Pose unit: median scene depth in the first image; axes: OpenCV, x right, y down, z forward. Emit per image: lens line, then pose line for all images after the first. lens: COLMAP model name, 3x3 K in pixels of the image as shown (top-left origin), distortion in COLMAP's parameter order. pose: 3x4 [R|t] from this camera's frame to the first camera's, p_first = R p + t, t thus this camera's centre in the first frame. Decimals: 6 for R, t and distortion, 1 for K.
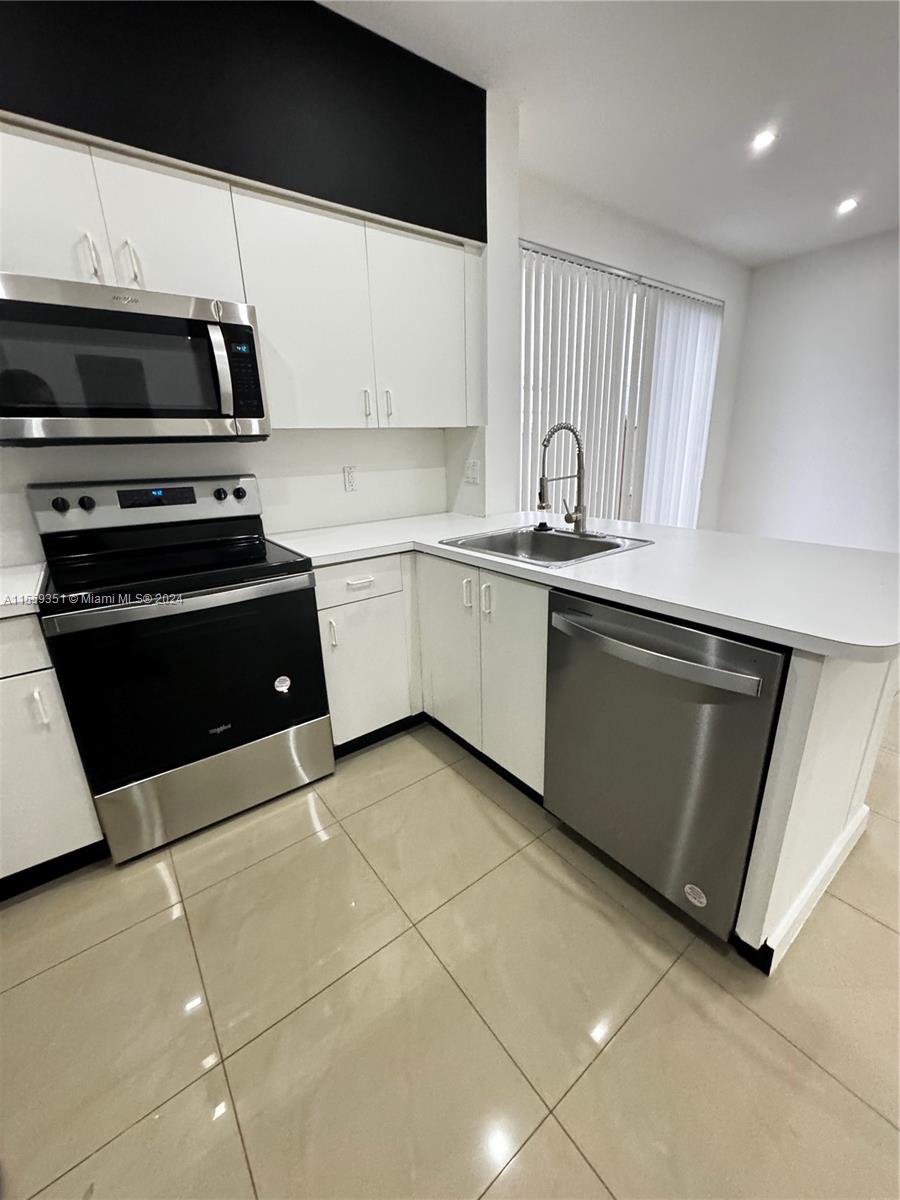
lens RADIAL K [[486.6, 0, 450.0], [0, 486.6, 600.0], [0, 0, 1]] dist [-0.000632, -0.000038]
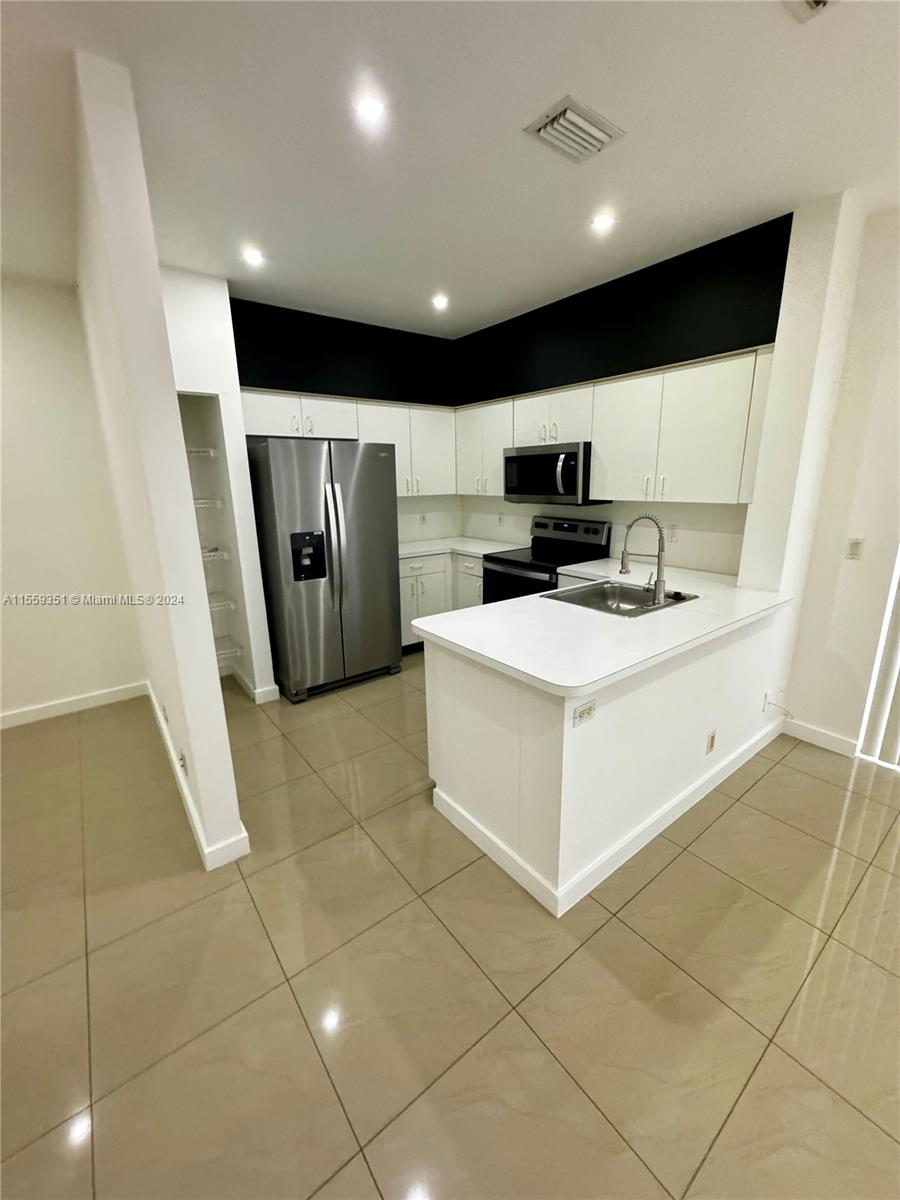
lens RADIAL K [[473.8, 0, 450.0], [0, 473.8, 600.0], [0, 0, 1]] dist [-0.000006, 0.000208]
pose [[0.001297, 0.273196, -0.961958, 1.439937], [-0.293815, 0.919604, 0.260771, -0.309383], [0.955861, 0.282299, 0.081462, 0.441479]]
